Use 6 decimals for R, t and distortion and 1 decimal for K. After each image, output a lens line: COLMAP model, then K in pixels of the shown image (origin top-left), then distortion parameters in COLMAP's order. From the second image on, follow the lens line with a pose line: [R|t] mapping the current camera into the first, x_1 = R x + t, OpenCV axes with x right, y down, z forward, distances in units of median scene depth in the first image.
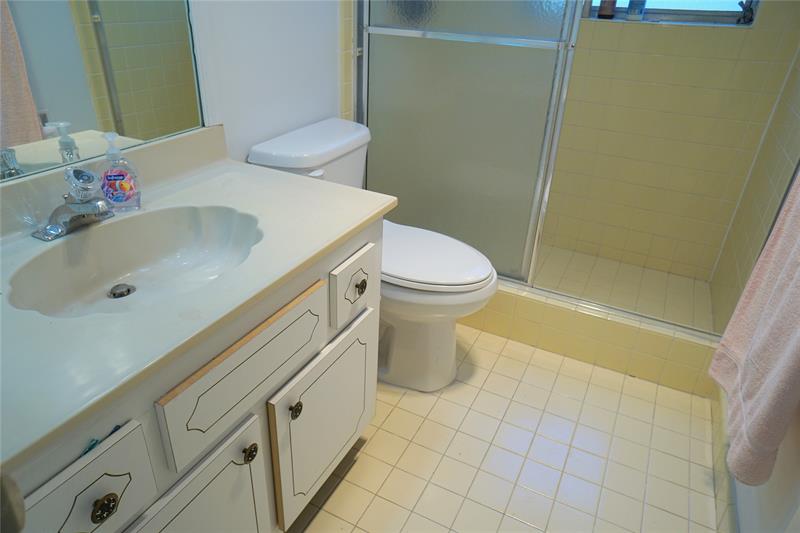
lens RADIAL K [[544.7, 0, 396.2], [0, 544.7, 264.6], [0, 0, 1]] dist [-0.064311, 0.089162]
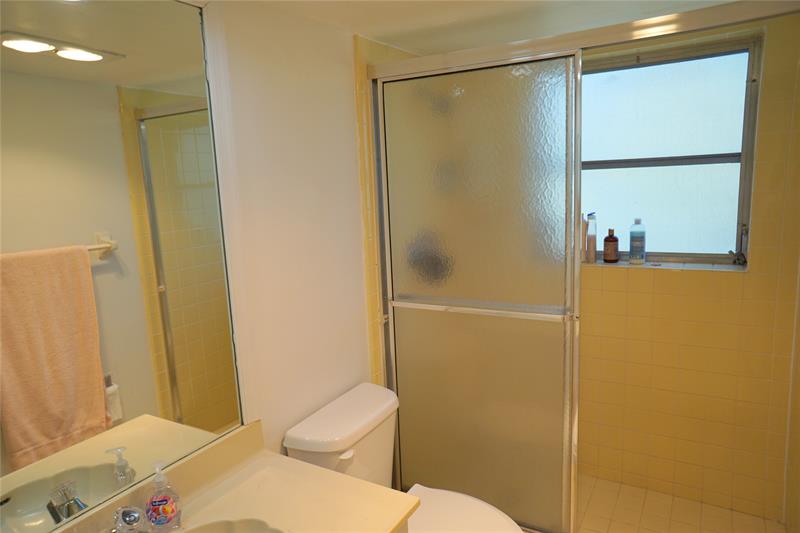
lens RADIAL K [[544.7, 0, 394.0], [0, 544.7, 269.2], [0, 0, 1]] dist [-0.064311, 0.089162]
pose [[0.994472, -0.074214, -0.074279, 0.039435], [0.046311, 0.944908, -0.324044, -0.130831], [0.094235, 0.318812, 0.943122, -0.078842]]
